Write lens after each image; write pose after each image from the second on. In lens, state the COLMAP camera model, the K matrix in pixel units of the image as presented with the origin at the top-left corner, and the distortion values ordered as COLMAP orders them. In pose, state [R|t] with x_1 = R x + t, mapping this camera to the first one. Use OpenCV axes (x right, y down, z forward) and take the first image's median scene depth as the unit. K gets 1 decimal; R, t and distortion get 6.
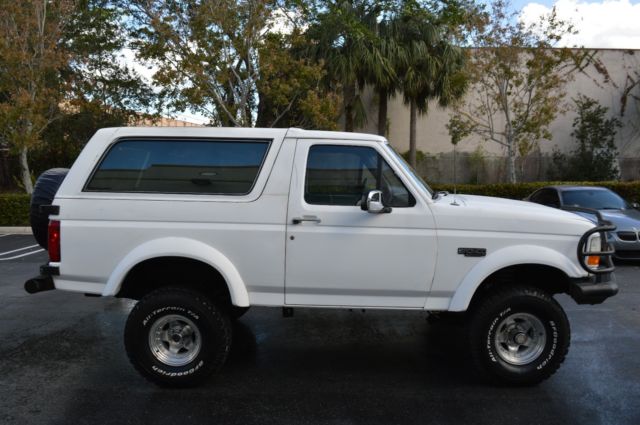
lens RADIAL K [[507.4, 0, 320.0], [0, 507.4, 212.5], [0, 0, 1]] dist [-0.084762, 0.008619]
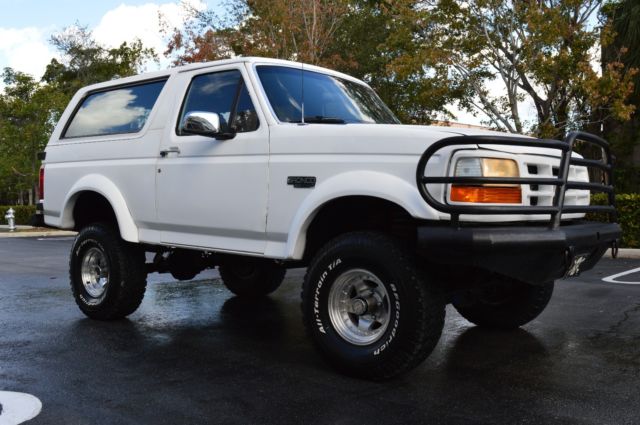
lens RADIAL K [[619.3, 0, 320.0], [0, 619.3, 212.5], [0, 0, 1]] dist [-0.060343, -0.001143]
pose [[0.769873, 0.009017, -0.638133, 0.910466], [-0.052716, 0.997382, -0.049505, 0.167554], [0.636016, 0.071753, 0.768333, 0.290795]]
